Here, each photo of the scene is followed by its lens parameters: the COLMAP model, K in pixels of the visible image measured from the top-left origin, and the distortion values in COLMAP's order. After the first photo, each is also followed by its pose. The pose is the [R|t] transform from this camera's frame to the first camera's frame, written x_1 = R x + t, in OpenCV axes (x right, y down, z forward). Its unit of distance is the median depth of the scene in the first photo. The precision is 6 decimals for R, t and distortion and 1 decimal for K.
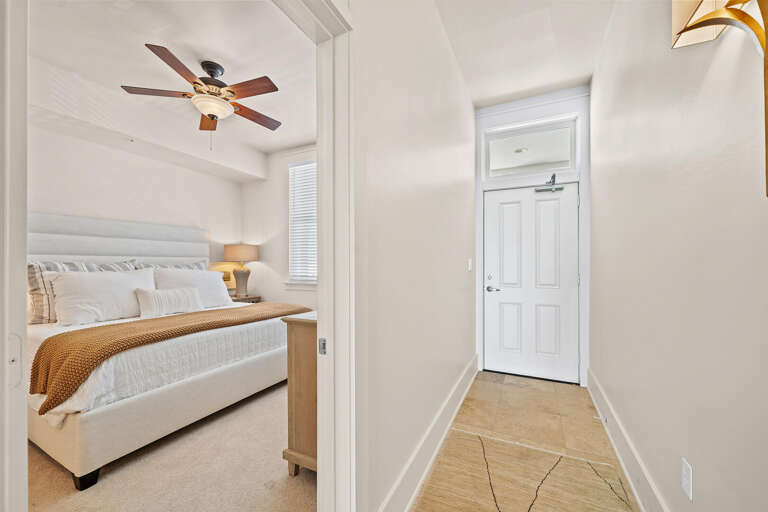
lens RADIAL K [[304.4, 0, 378.0], [0, 304.4, 258.9], [0, 0, 1]] dist [0.002594, -0.000109]
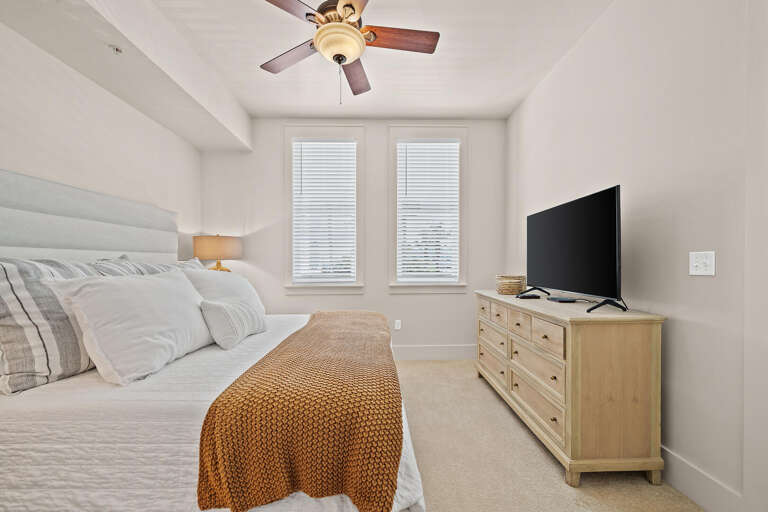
lens RADIAL K [[304.4, 0, 394.5], [0, 304.4, 266.3], [0, 0, 1]] dist [0.002594, -0.000109]
pose [[0.879010, -0.008747, 0.476722, -0.741667], [-0.004721, 0.999623, 0.027045, 0.005251], [-0.476779, -0.026023, 0.878638, 0.275659]]
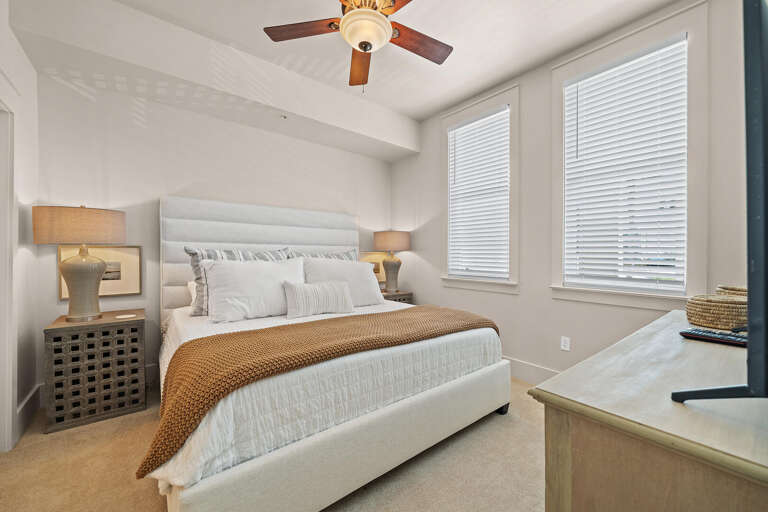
lens RADIAL K [[304.4, 0, 382.3], [0, 304.4, 256.9], [0, 0, 1]] dist [0.002594, -0.000109]
pose [[0.911084, 0.011157, -0.412069, -0.201343], [-0.002608, 0.999770, 0.021302, 0.010775], [0.412212, -0.018334, 0.910903, 0.347600]]
